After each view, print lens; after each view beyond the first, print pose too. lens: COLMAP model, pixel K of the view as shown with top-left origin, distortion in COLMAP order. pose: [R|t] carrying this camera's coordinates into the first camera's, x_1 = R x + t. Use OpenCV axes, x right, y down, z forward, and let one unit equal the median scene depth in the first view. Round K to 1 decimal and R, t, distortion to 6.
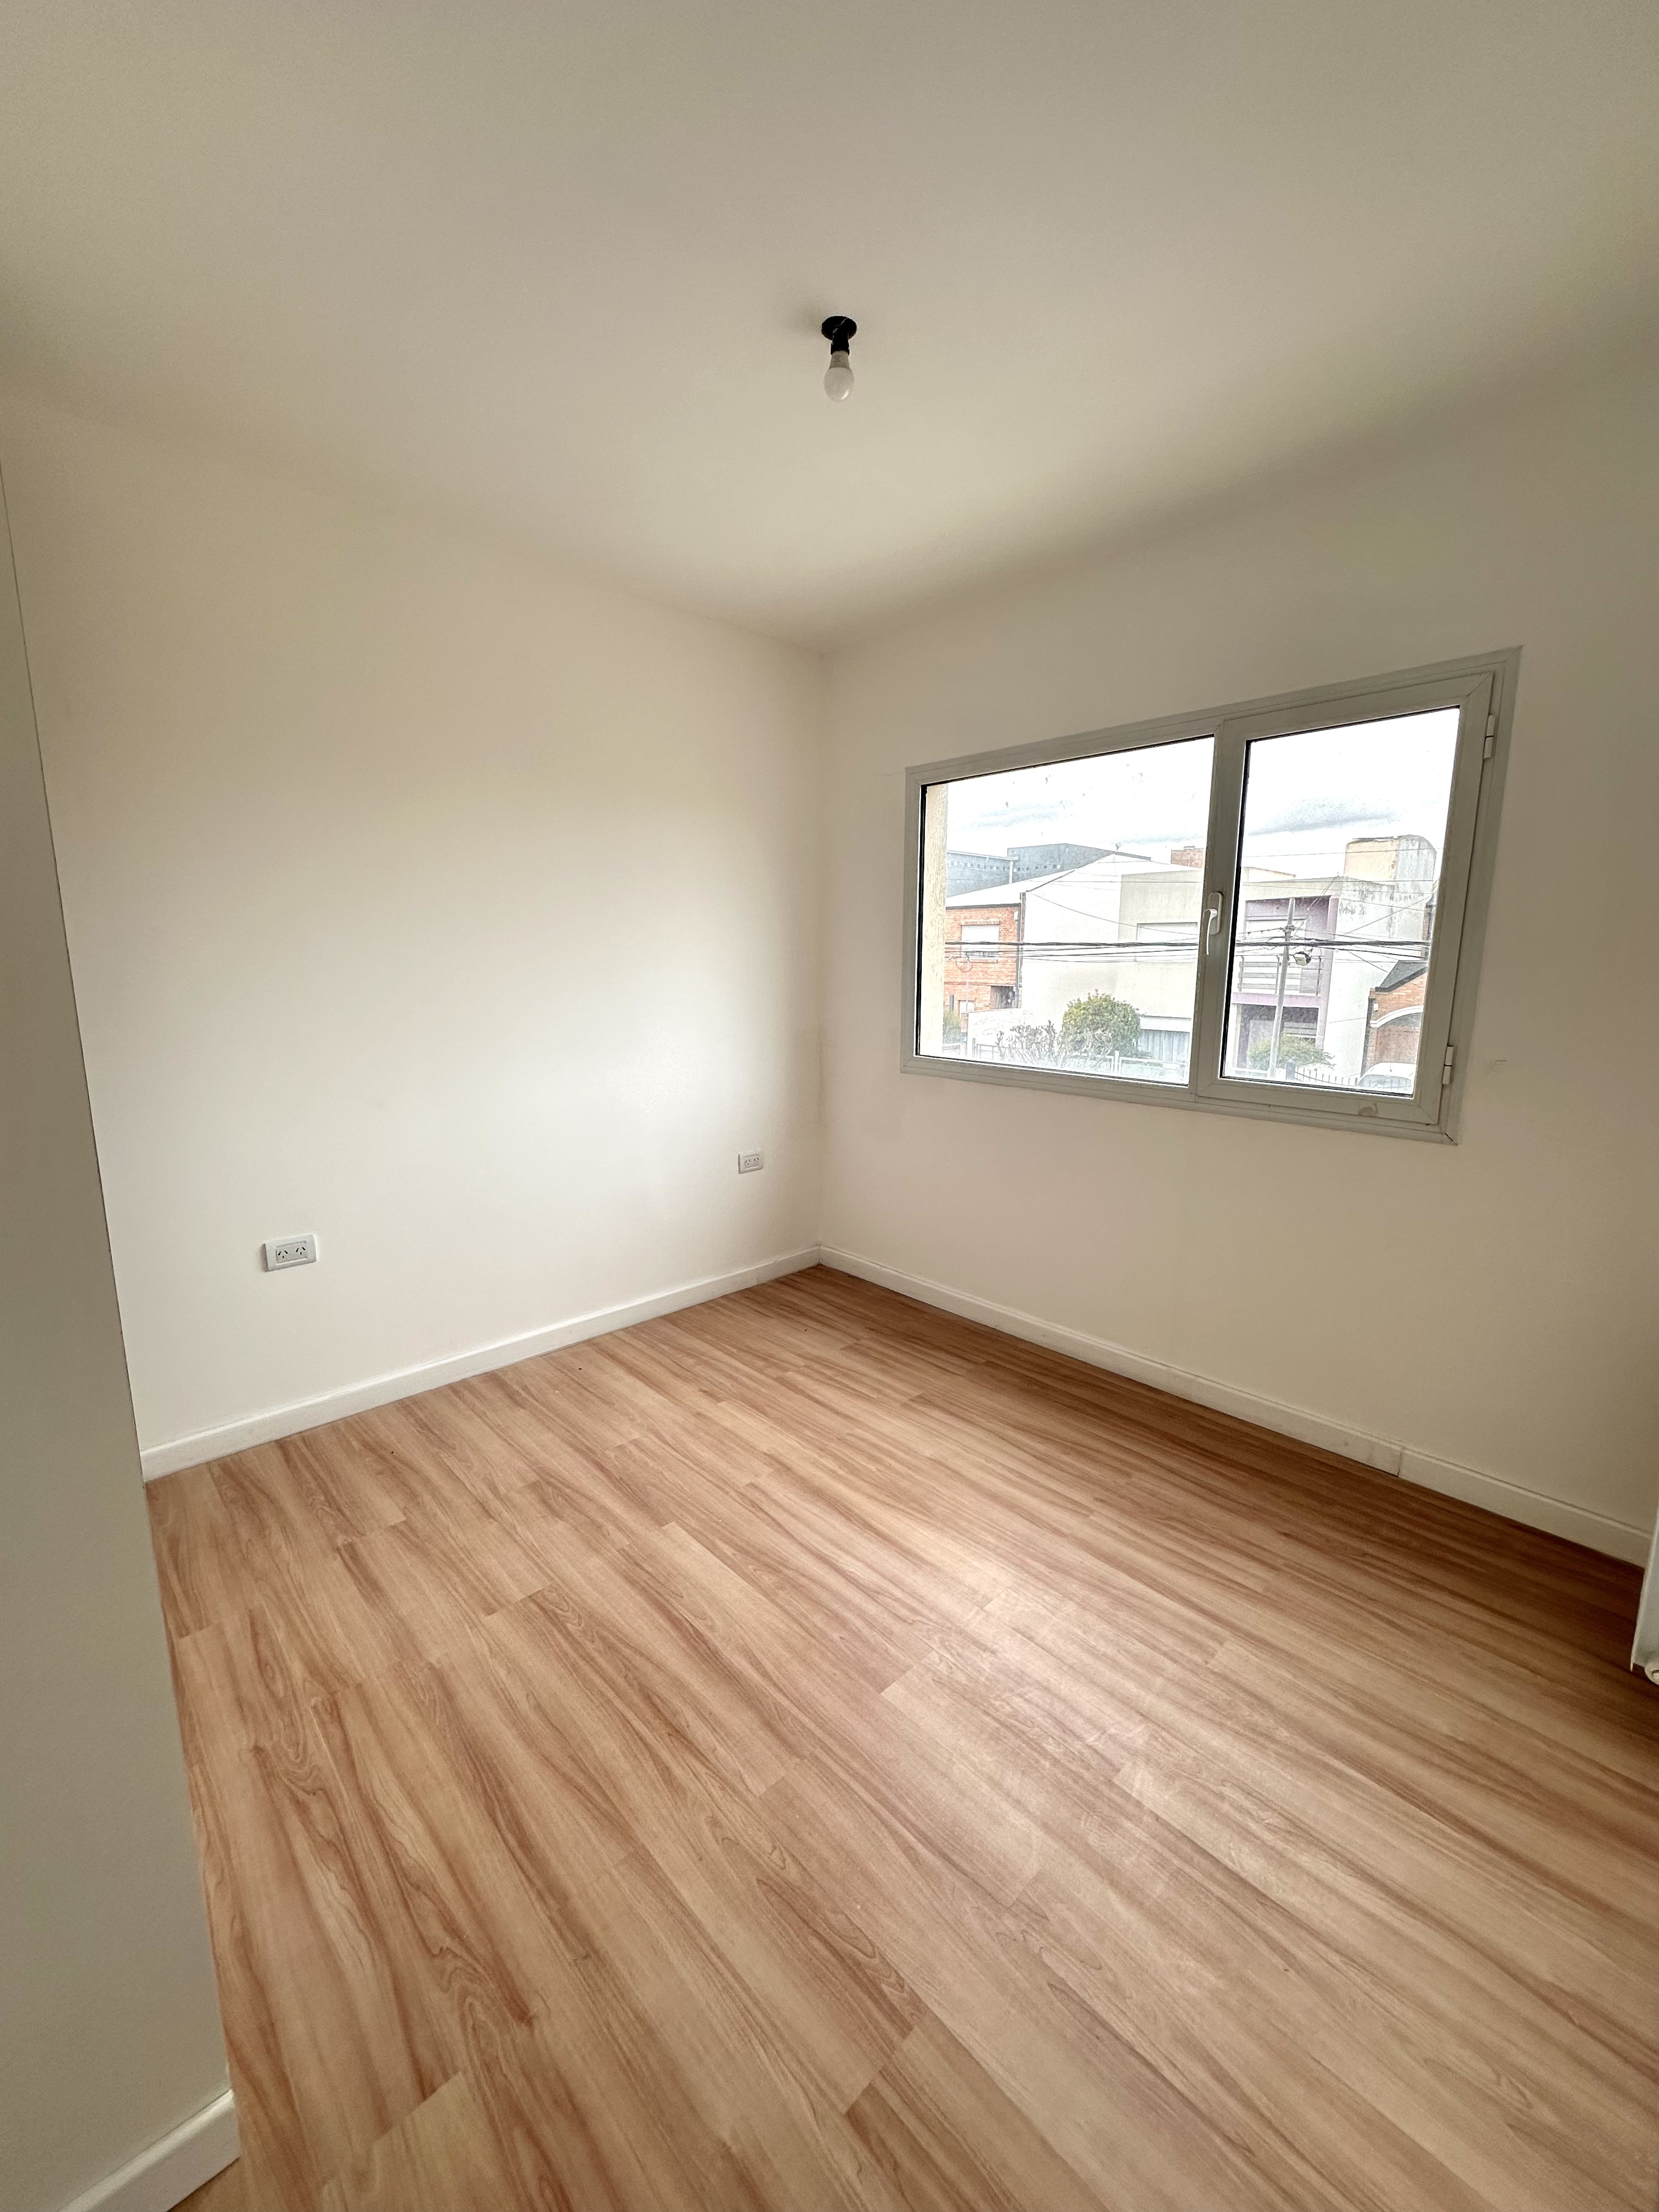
lens RADIAL K [[883.3, 0, 829.5], [0, 883.3, 1106.0], [0, 0, 1]] dist [0.002136, 0.000697]
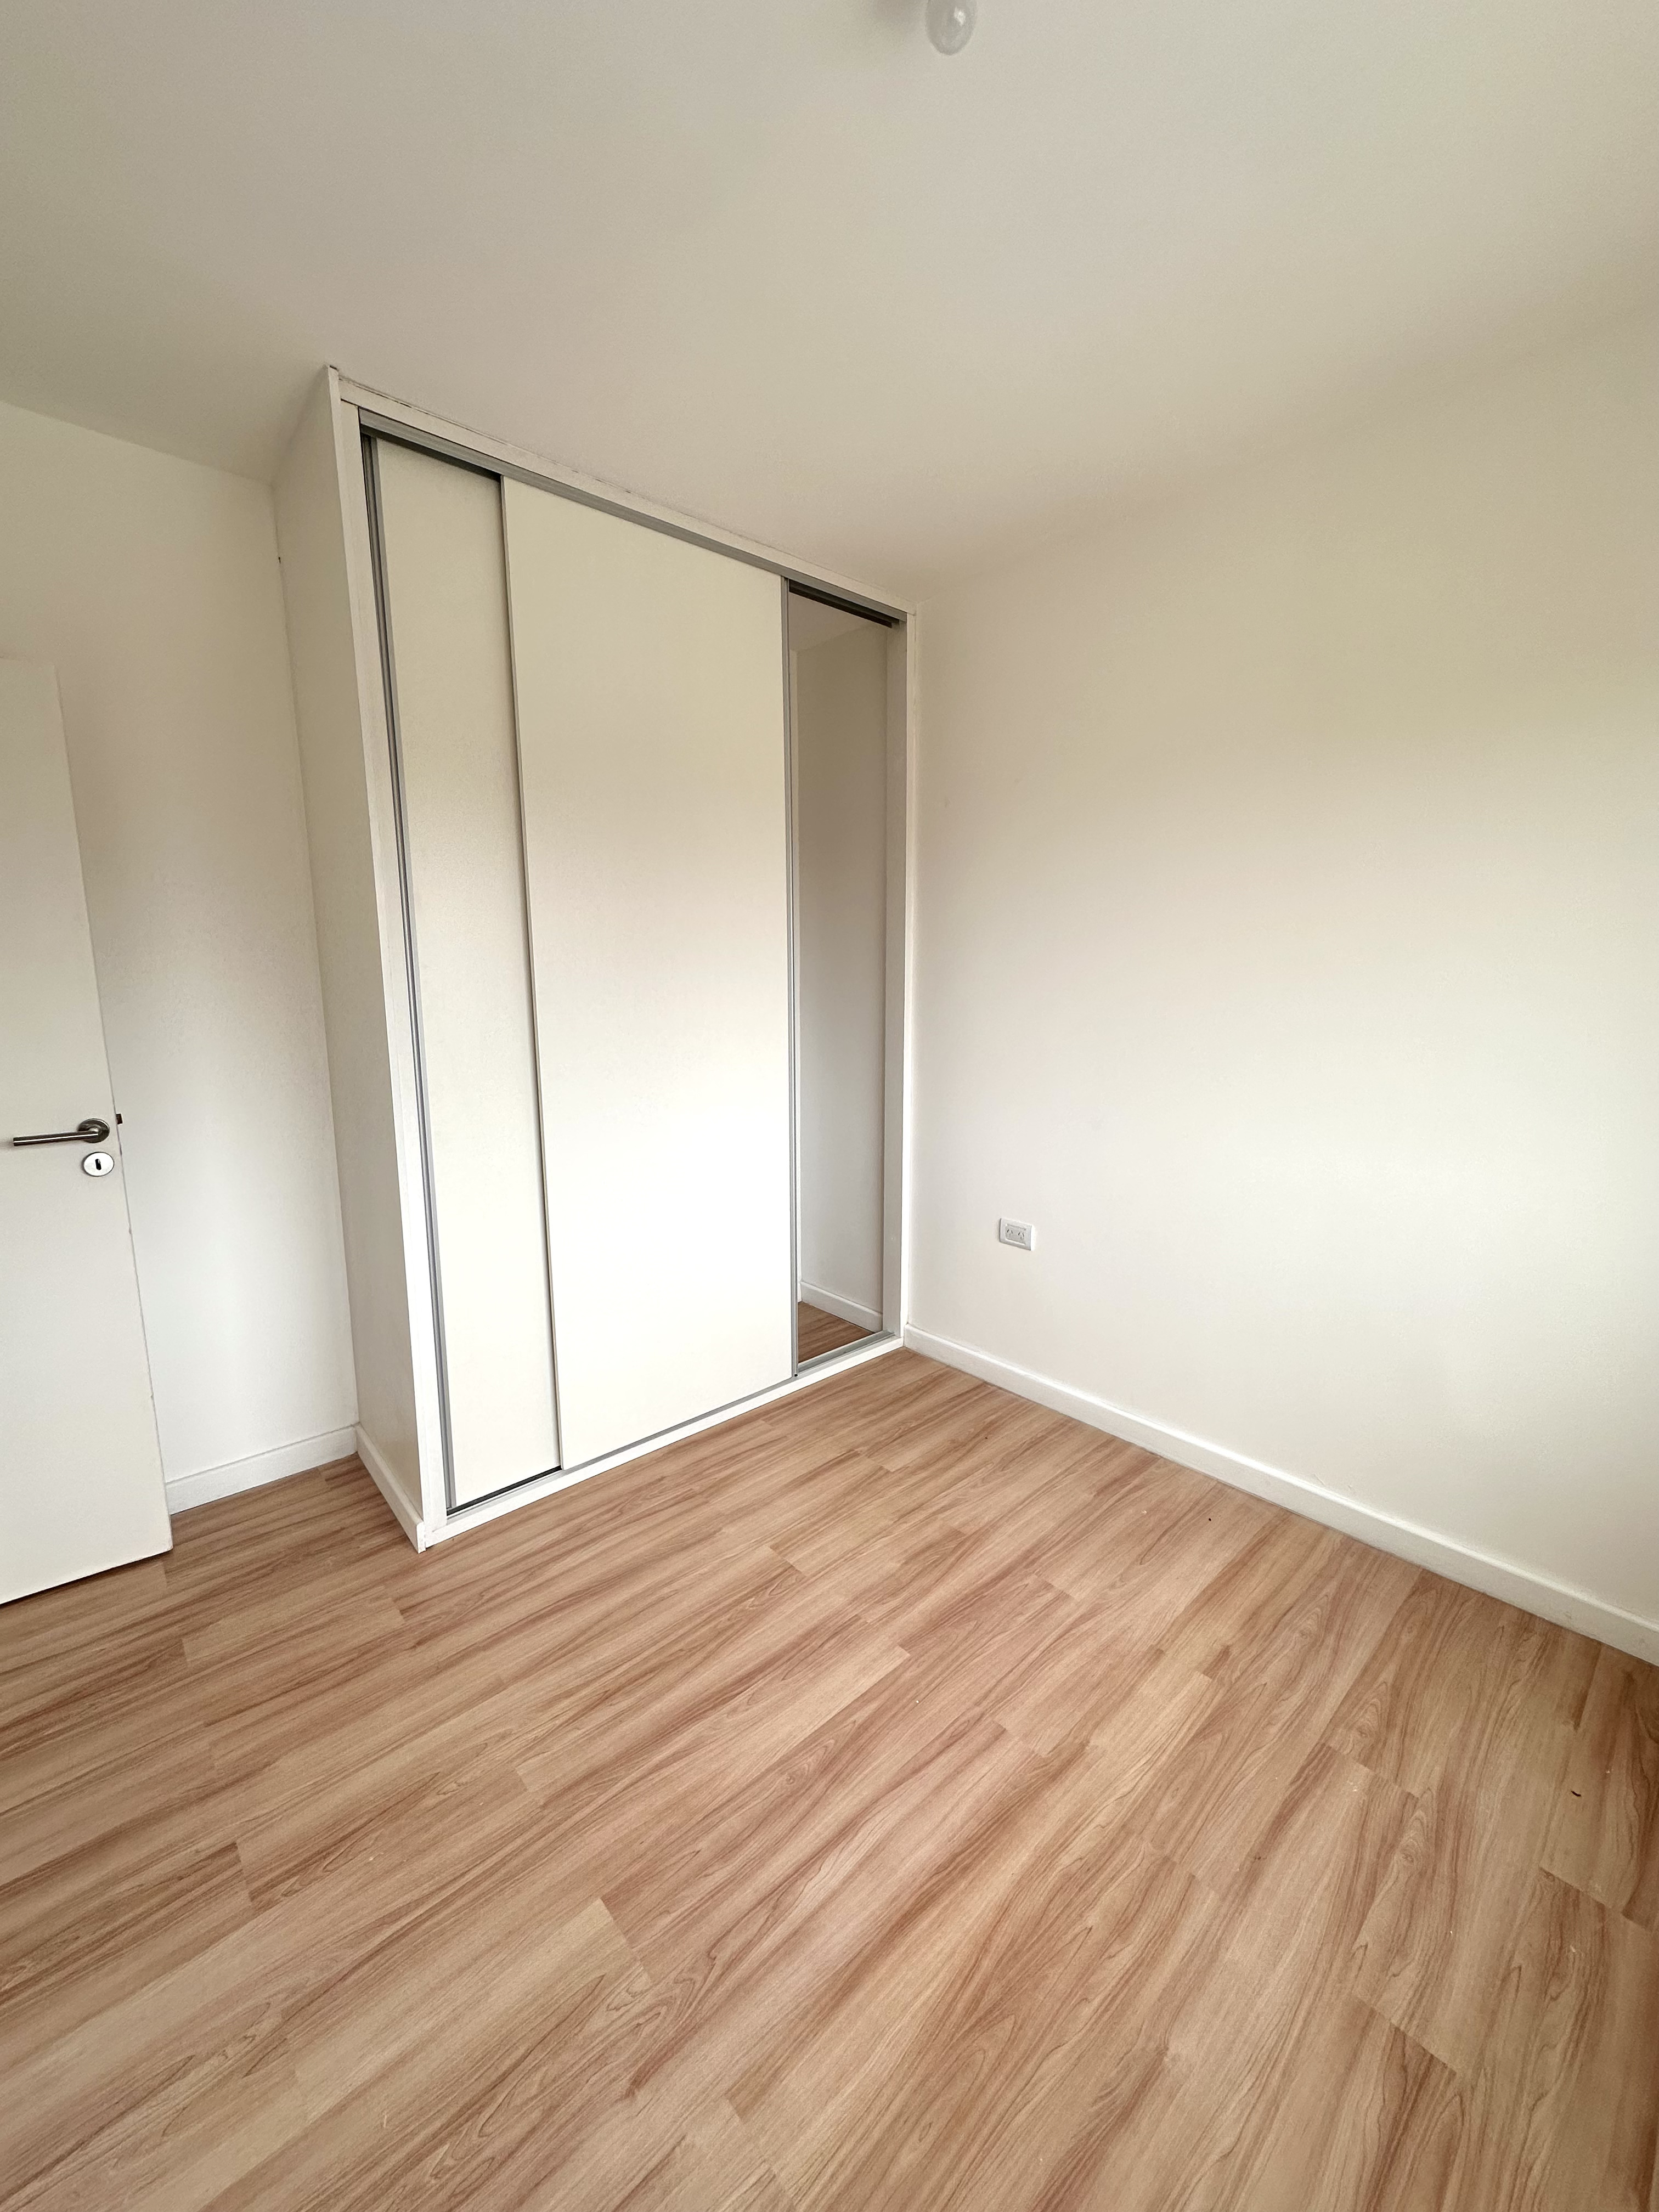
lens RADIAL K [[883.3, 0, 829.5], [0, 883.3, 1106.0], [0, 0, 1]] dist [0.002136, 0.000697]
pose [[-0.016780, 0.150861, -0.988413, 0.579357], [-0.166542, 0.974320, 0.151538, -0.150221], [0.985892, 0.167155, 0.008776, 0.845107]]
